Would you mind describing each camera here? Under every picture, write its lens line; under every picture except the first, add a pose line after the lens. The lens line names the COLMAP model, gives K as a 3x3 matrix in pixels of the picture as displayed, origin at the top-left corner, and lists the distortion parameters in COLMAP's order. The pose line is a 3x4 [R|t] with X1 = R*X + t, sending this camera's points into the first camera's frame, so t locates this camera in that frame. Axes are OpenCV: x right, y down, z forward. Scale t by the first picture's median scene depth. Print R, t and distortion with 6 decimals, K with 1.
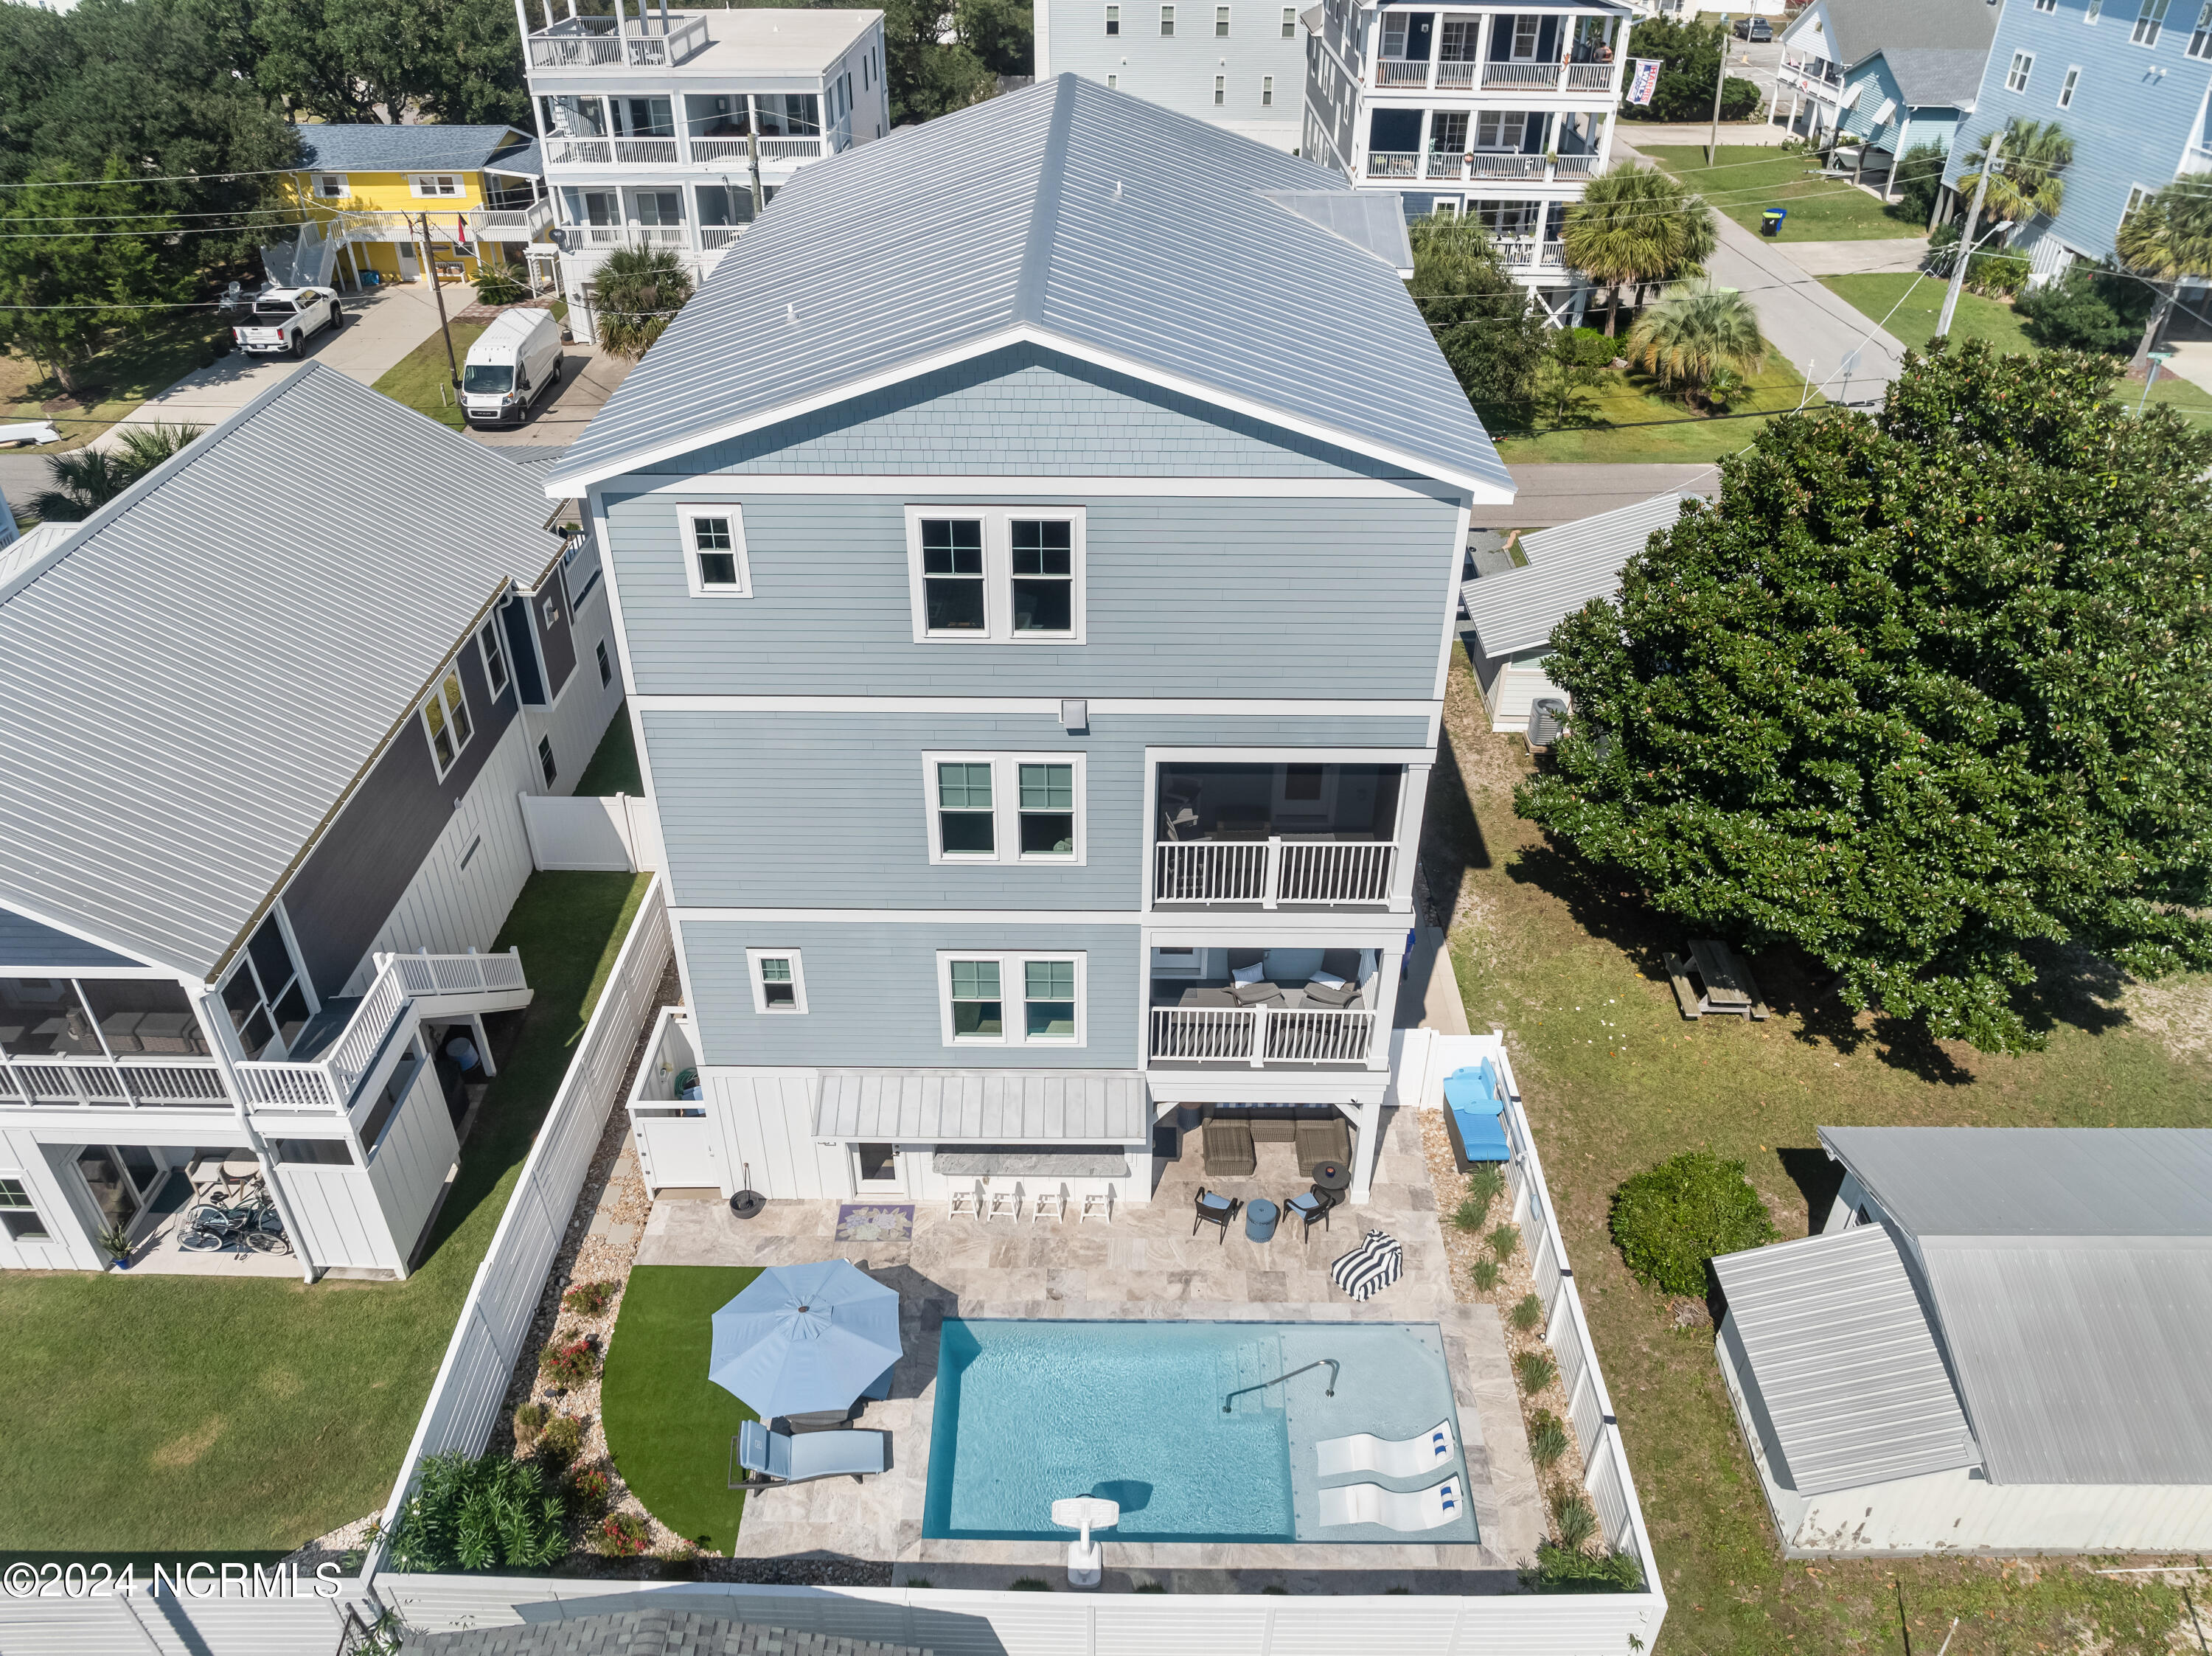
lens RADIAL K [[1573.7, 0, 1103.2], [0, 1573.7, 812.4], [0, 0, 1]] dist [-0.029562, -0.004668]
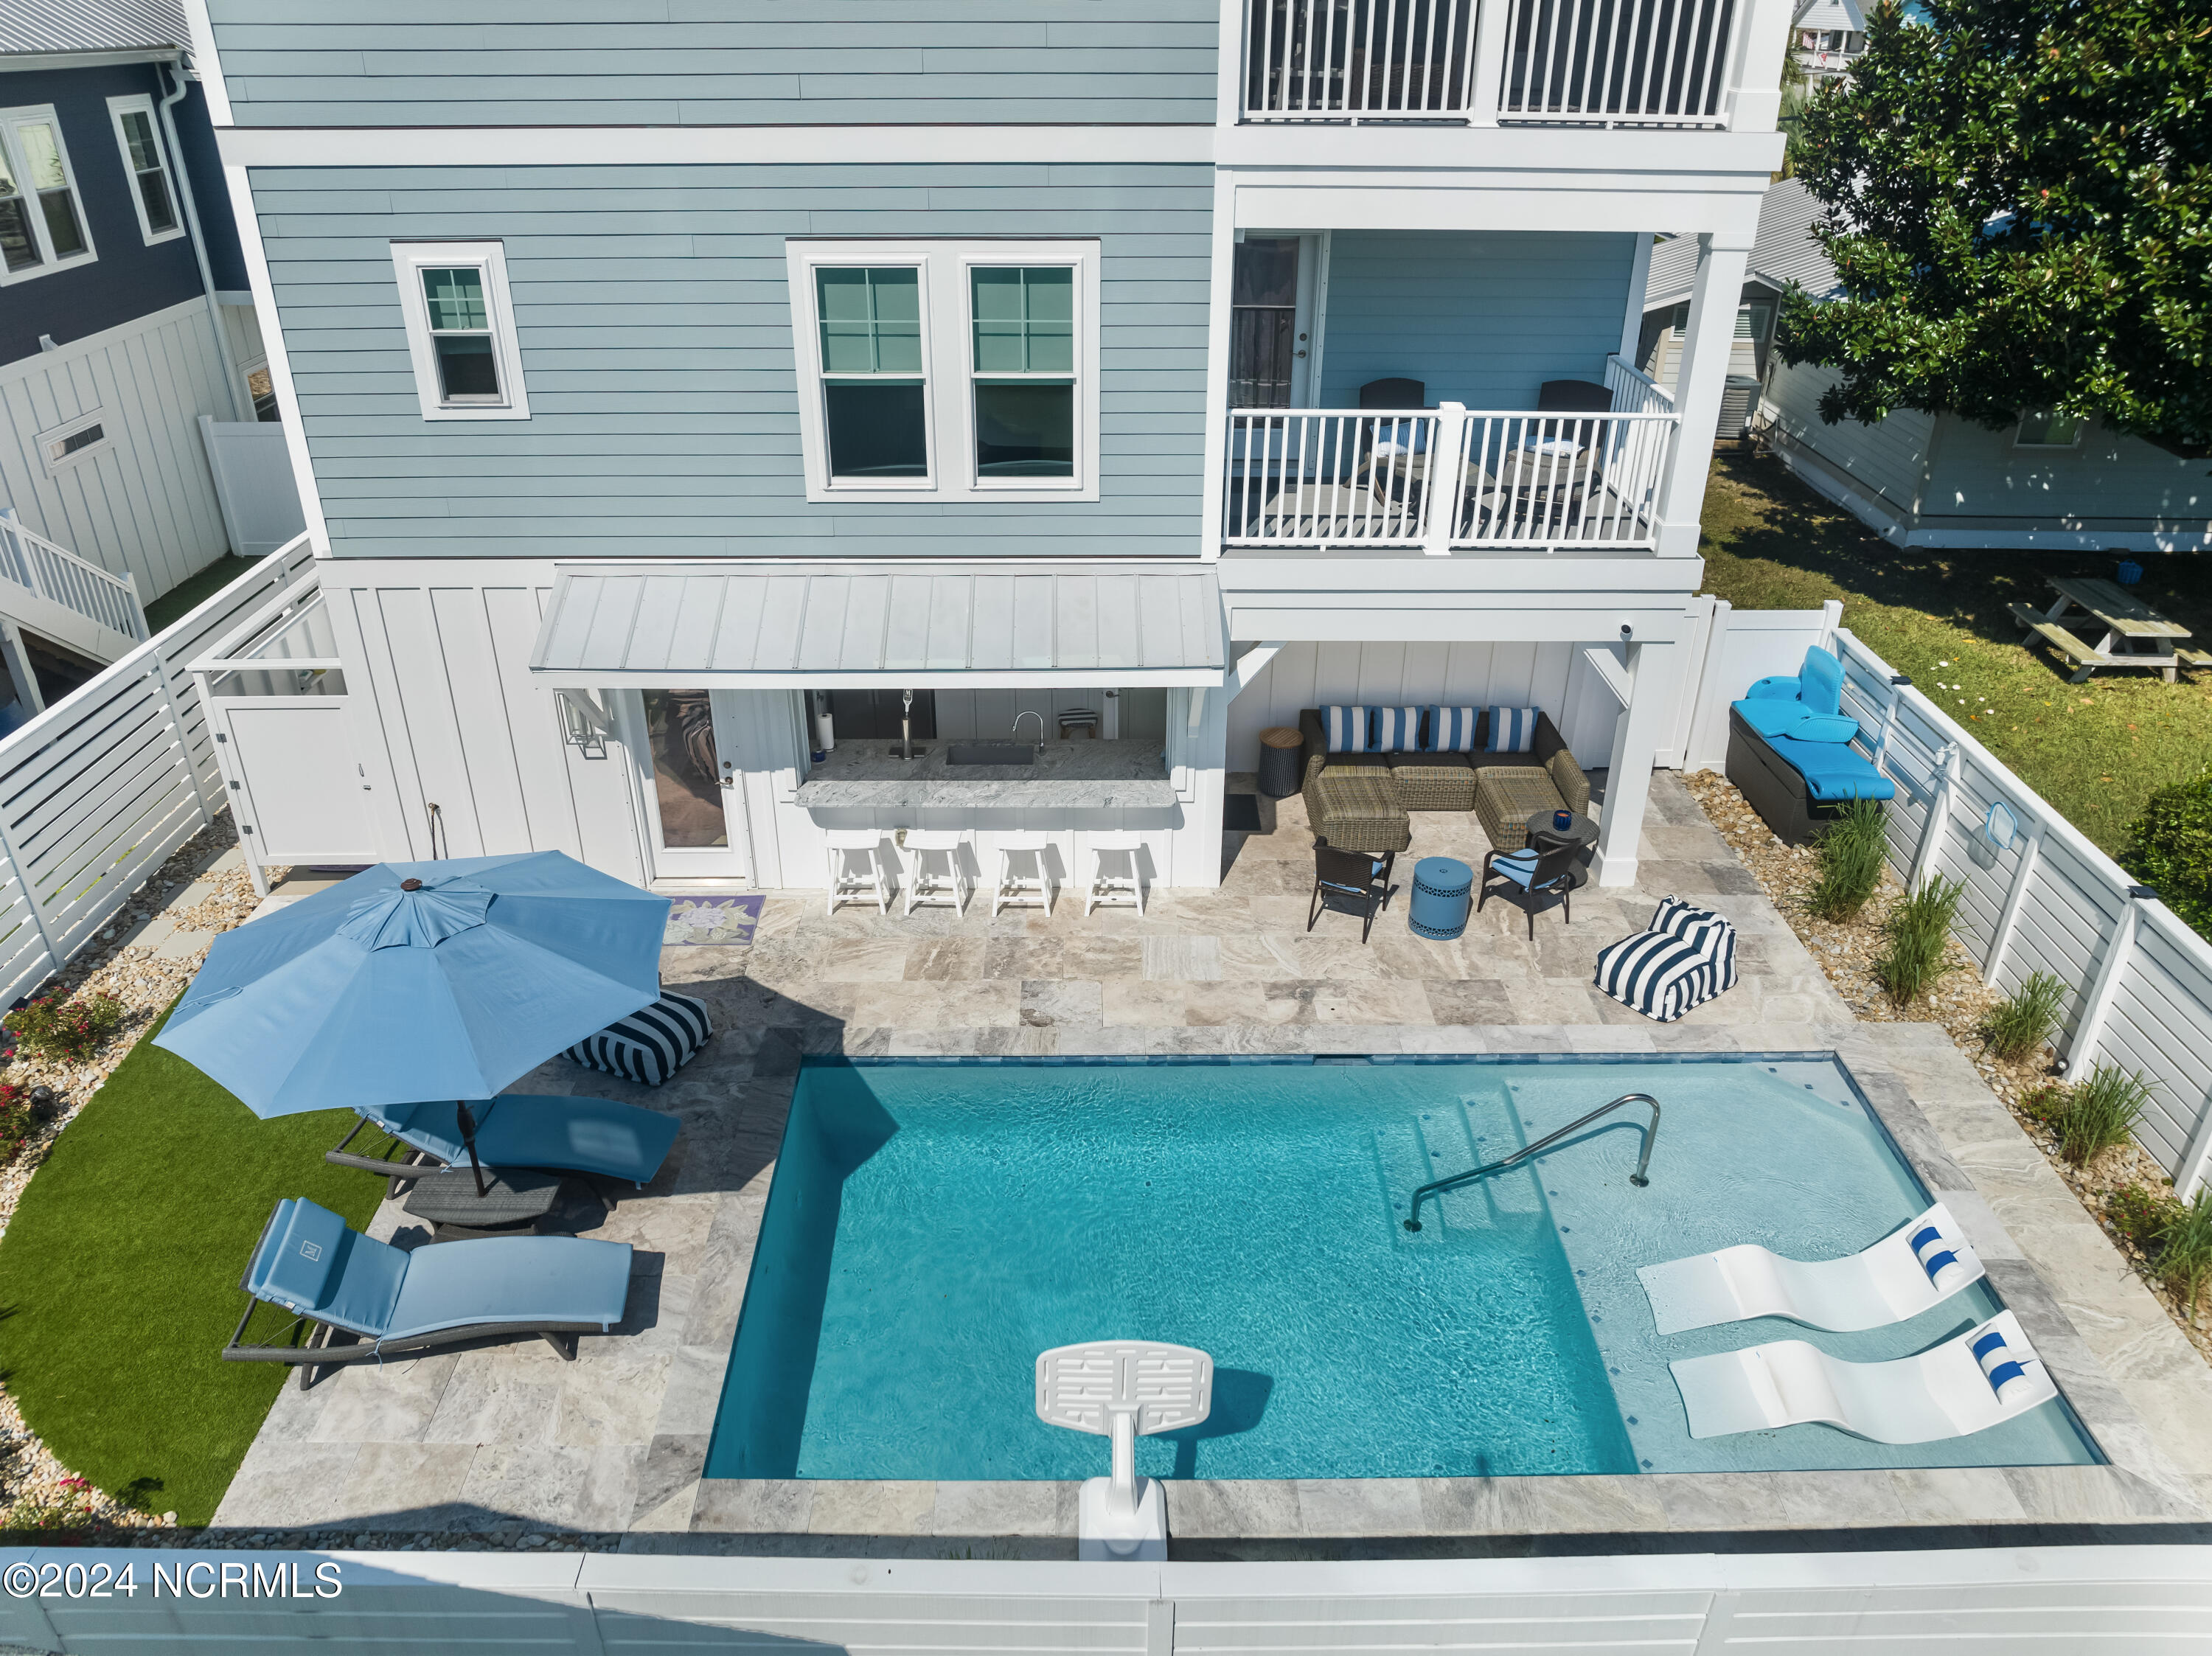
lens RADIAL K [[1545.4, 0, 1102.4], [0, 1545.4, 829.5], [0, 0, 1]] dist [-0.036395, 0.002956]
pose [[0.999817, -0.008712, 0.017033, -0.018670], [0.010167, 0.996127, -0.087336, 0.296545], [-0.016206, 0.087493, 0.996033, 0.529420]]
